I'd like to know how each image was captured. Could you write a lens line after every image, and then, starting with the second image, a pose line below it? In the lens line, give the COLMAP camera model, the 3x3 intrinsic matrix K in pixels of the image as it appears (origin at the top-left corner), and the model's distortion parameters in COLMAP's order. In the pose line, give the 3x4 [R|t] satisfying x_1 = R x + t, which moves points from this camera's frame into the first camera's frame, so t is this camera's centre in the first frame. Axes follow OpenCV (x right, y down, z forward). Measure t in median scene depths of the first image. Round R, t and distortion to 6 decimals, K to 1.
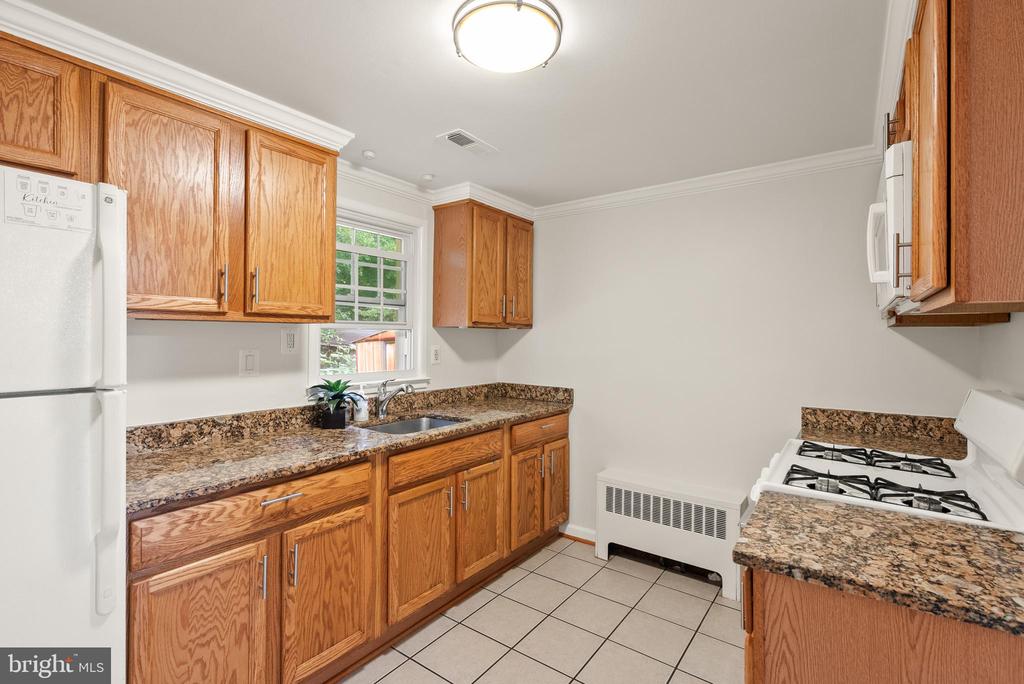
lens RADIAL K [[474.2, 0, 498.7], [0, 474.2, 334.0], [0, 0, 1]] dist [-0.004645, 0.004309]
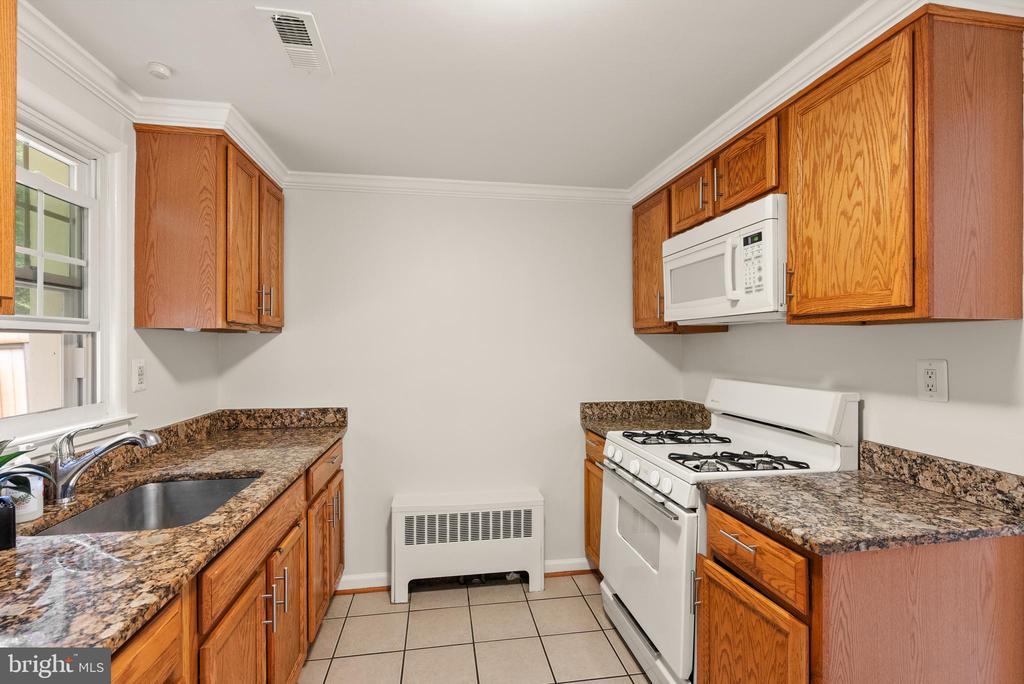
lens RADIAL K [[474.2, 0, 509.1], [0, 474.2, 344.3], [0, 0, 1]] dist [-0.004645, 0.004309]
pose [[0.689238, -0.008184, 0.724488, -0.286064], [0.001104, 0.999947, 0.010246, -0.000514], [-0.724534, -0.006262, 0.689211, 0.295595]]
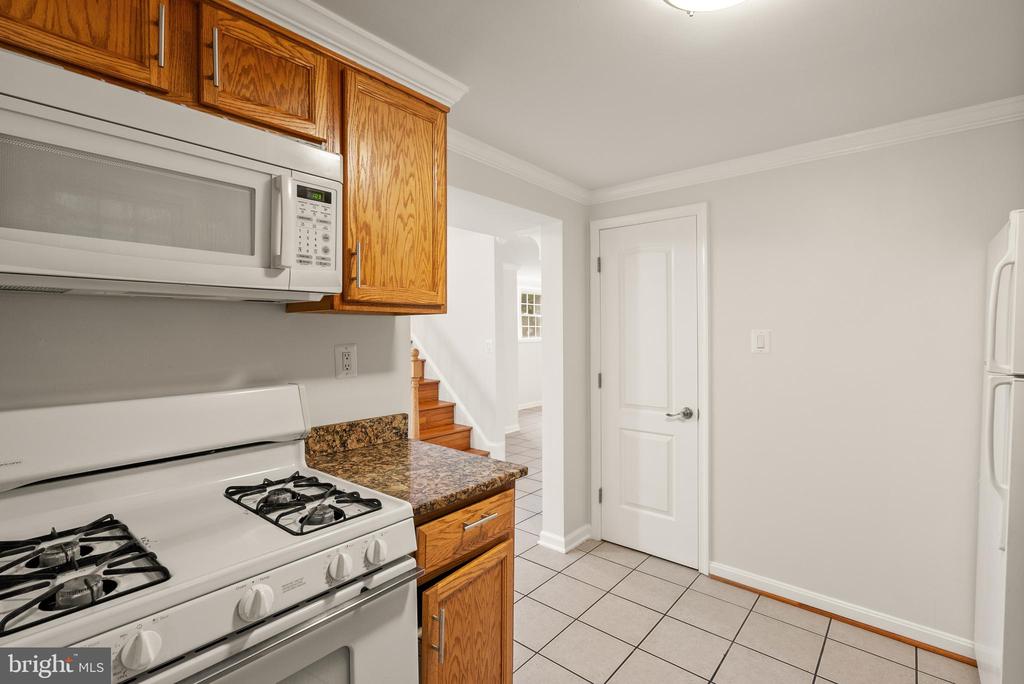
lens RADIAL K [[474.2, 0, 504.1], [0, 474.2, 331.1], [0, 0, 1]] dist [-0.004645, 0.004309]
pose [[-0.998097, -0.005621, 0.061414, 0.183186], [-0.005843, 0.999977, -0.003433, 0.005423], [-0.061393, -0.003786, -0.998106, 0.980951]]
